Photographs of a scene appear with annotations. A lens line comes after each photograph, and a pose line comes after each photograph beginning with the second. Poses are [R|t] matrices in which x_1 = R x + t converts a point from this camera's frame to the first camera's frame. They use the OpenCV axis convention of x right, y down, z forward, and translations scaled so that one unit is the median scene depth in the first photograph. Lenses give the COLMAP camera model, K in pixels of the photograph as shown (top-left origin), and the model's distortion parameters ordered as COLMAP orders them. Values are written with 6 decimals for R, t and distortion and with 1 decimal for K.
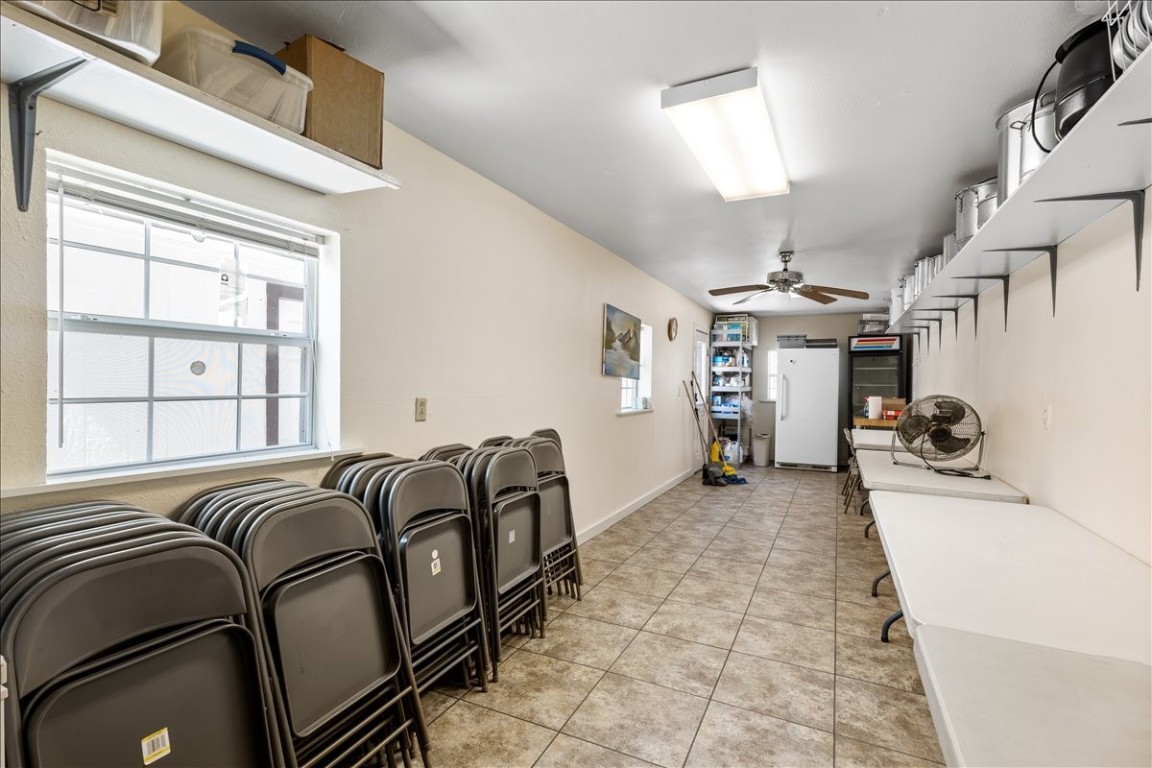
lens RADIAL K [[521.5, 0, 576.0], [0, 521.5, 384.0], [0, 0, 1]] dist [-0.000459, -0.000011]
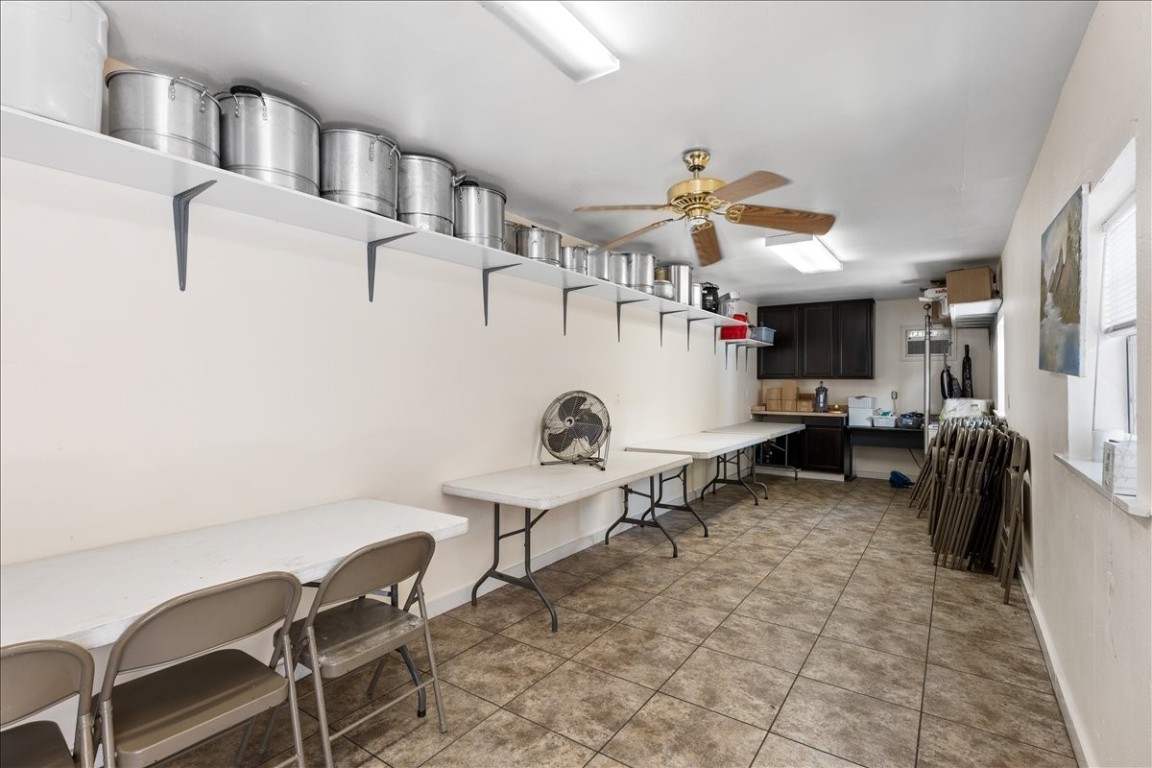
lens RADIAL K [[553.0, 0, 576.0], [0, 553.0, 384.0], [0, 0, 1]] dist [-0.001193, -0.000122]
pose [[-0.990021, -0.012385, 0.140376, 0.516340], [-0.011432, 0.999906, 0.007595, 0.002453], [-0.140457, 0.005915, -0.990069, 1.890107]]
